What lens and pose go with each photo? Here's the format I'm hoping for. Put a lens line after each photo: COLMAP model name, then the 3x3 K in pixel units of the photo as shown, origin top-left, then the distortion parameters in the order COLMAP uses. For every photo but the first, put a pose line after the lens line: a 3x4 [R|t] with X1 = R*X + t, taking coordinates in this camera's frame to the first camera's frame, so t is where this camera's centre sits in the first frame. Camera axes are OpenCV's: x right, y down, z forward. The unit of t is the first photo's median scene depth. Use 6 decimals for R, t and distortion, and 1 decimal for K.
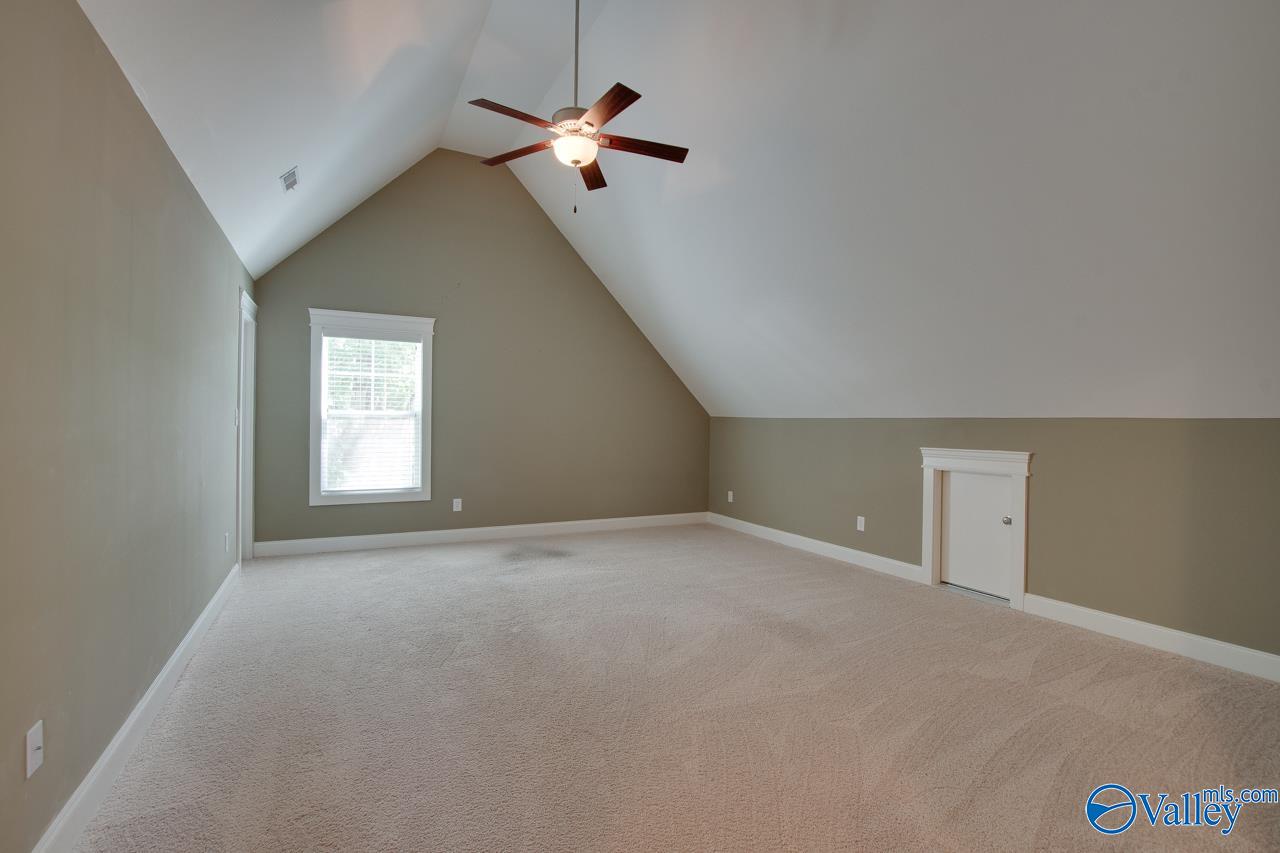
lens RADIAL K [[589.0, 0, 631.3], [0, 589.0, 424.5], [0, 0, 1]] dist [-0.028605, 0.000996]
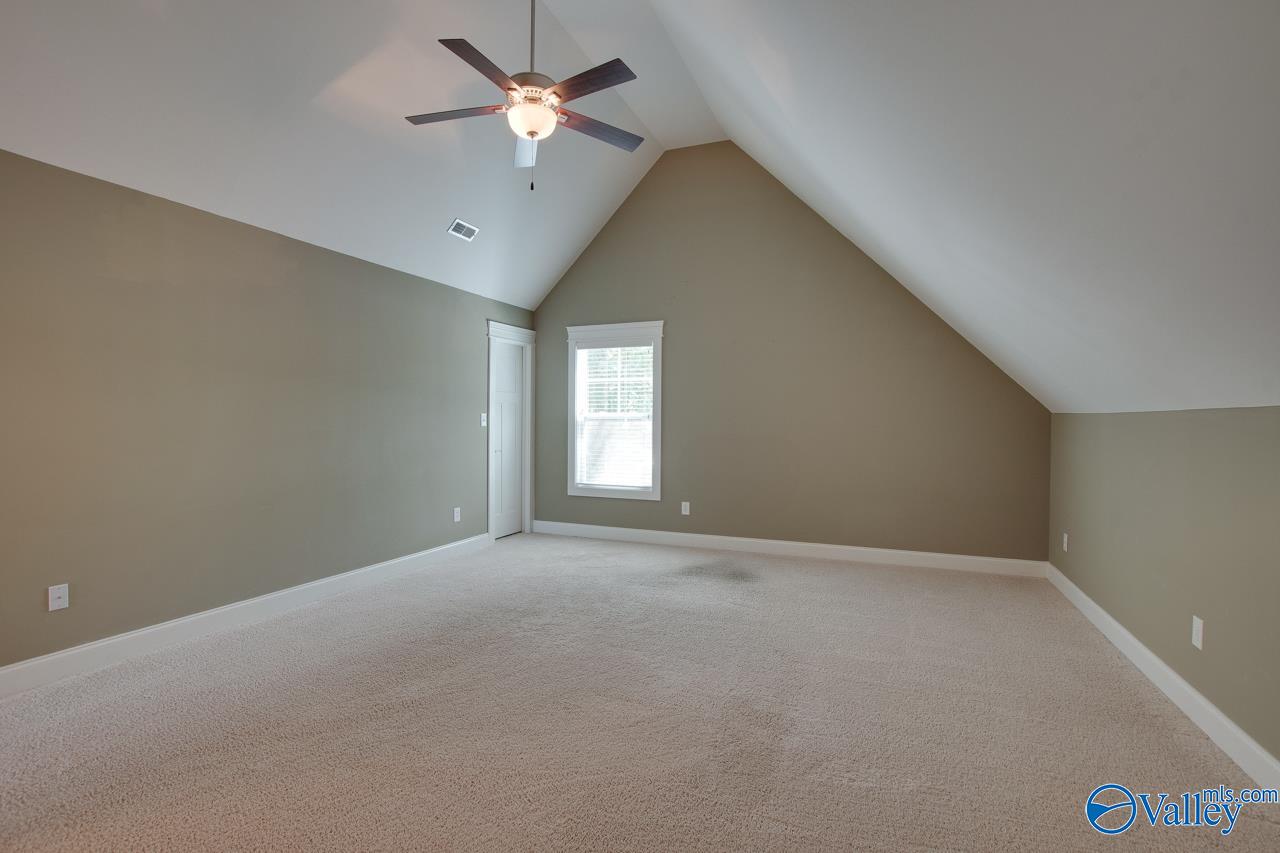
lens RADIAL K [[589.0, 0, 631.3], [0, 589.0, 424.5], [0, 0, 1]] dist [-0.028605, 0.000996]
pose [[0.636227, -0.004412, -0.771490, 0.426166], [-0.000071, 0.999983, -0.005777, 0.004245], [0.771502, 0.003730, 0.636216, 0.332424]]
